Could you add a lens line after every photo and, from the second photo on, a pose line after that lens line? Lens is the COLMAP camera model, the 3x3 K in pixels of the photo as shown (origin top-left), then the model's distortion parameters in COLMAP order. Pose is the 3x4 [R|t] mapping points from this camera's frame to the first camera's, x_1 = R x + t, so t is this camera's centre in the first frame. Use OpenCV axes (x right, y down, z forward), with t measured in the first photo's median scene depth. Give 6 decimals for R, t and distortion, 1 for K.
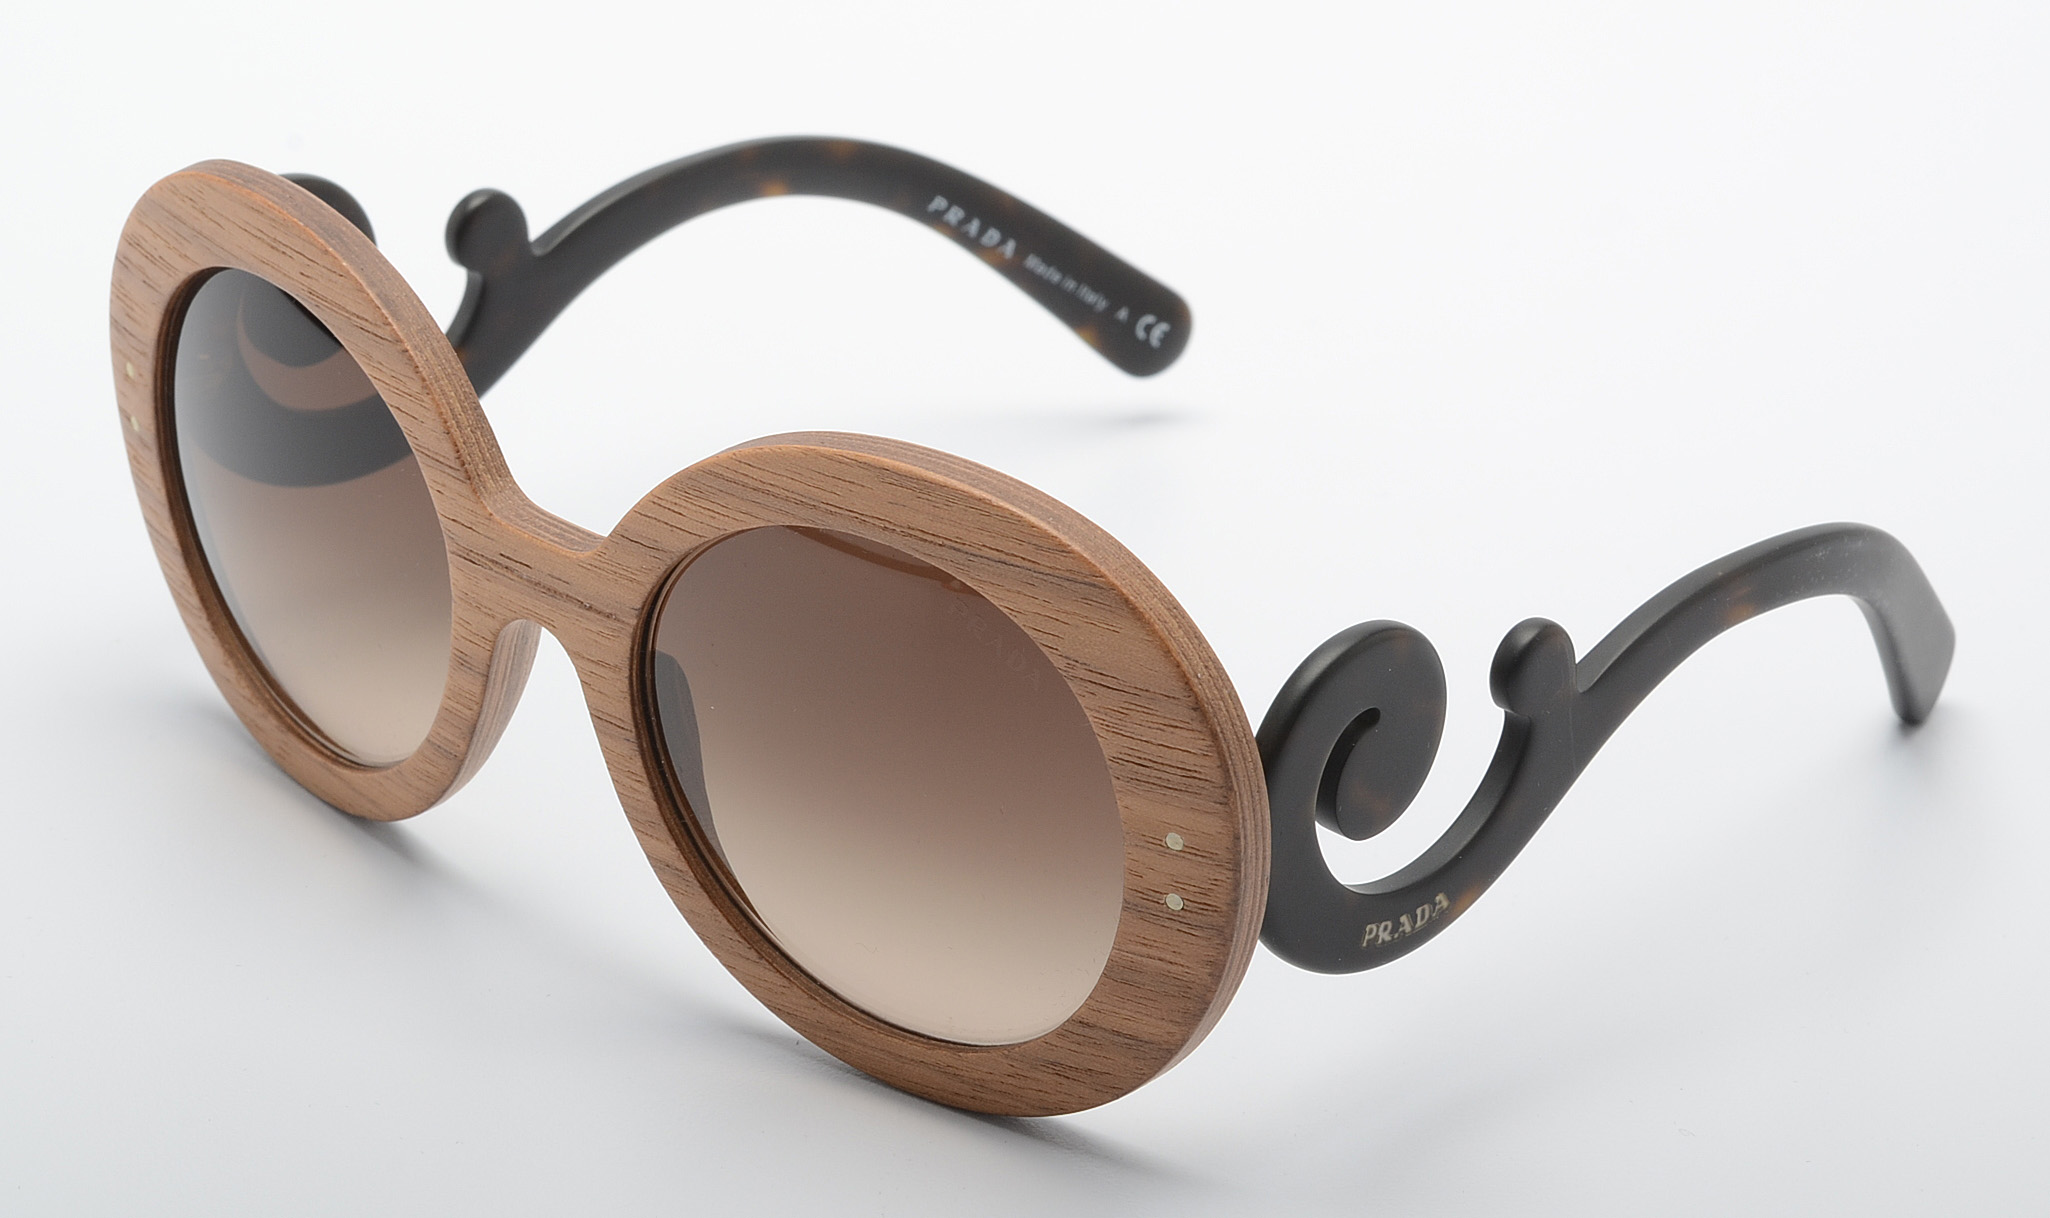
lens RADIAL K [[5344.6, 0, 1021.7], [0, 5344.6, 613.5], [0, 0, 1]] dist [-0.164612, 0.000000]
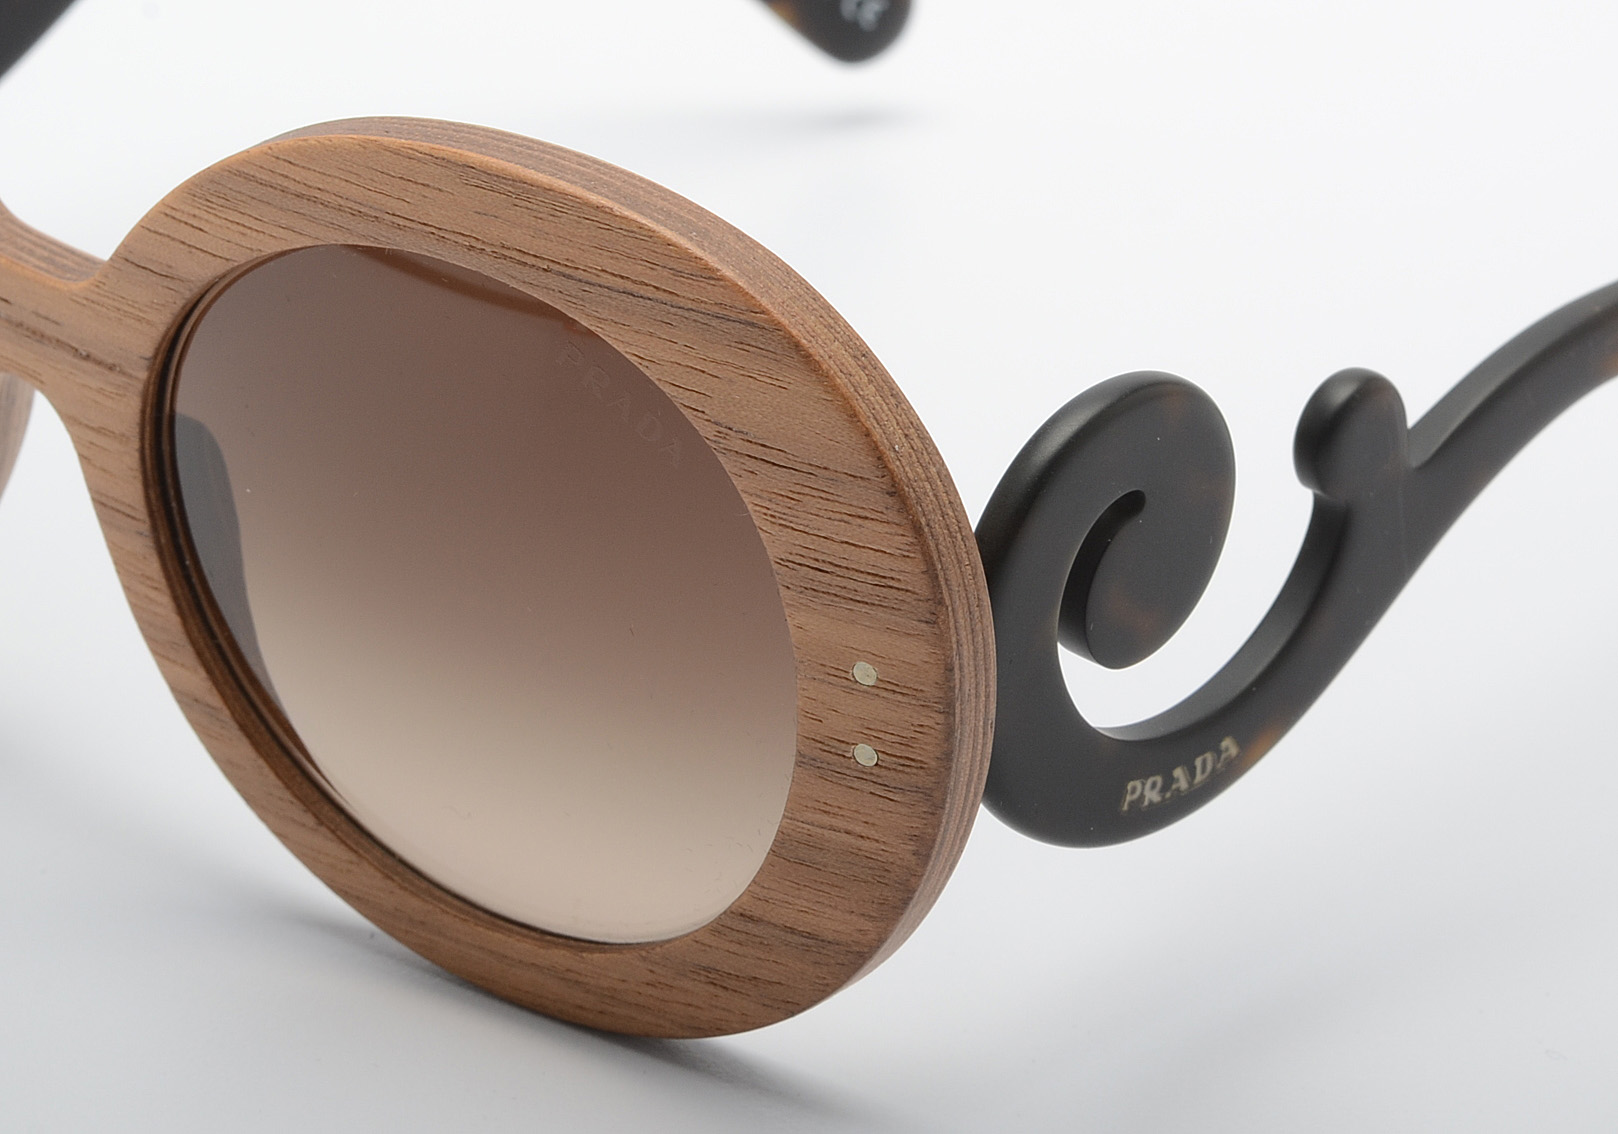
lens RADIAL K [[5550.2, 0, 813.5], [0, 5550.2, 563.8], [0, 0, 1]] dist [-0.013287, 0.000000]
pose [[0.999991, -0.001754, 0.003747, 0.017879], [0.001620, 0.999371, 0.035418, 0.000526], [-0.003807, -0.035412, 0.999366, 0.227620]]
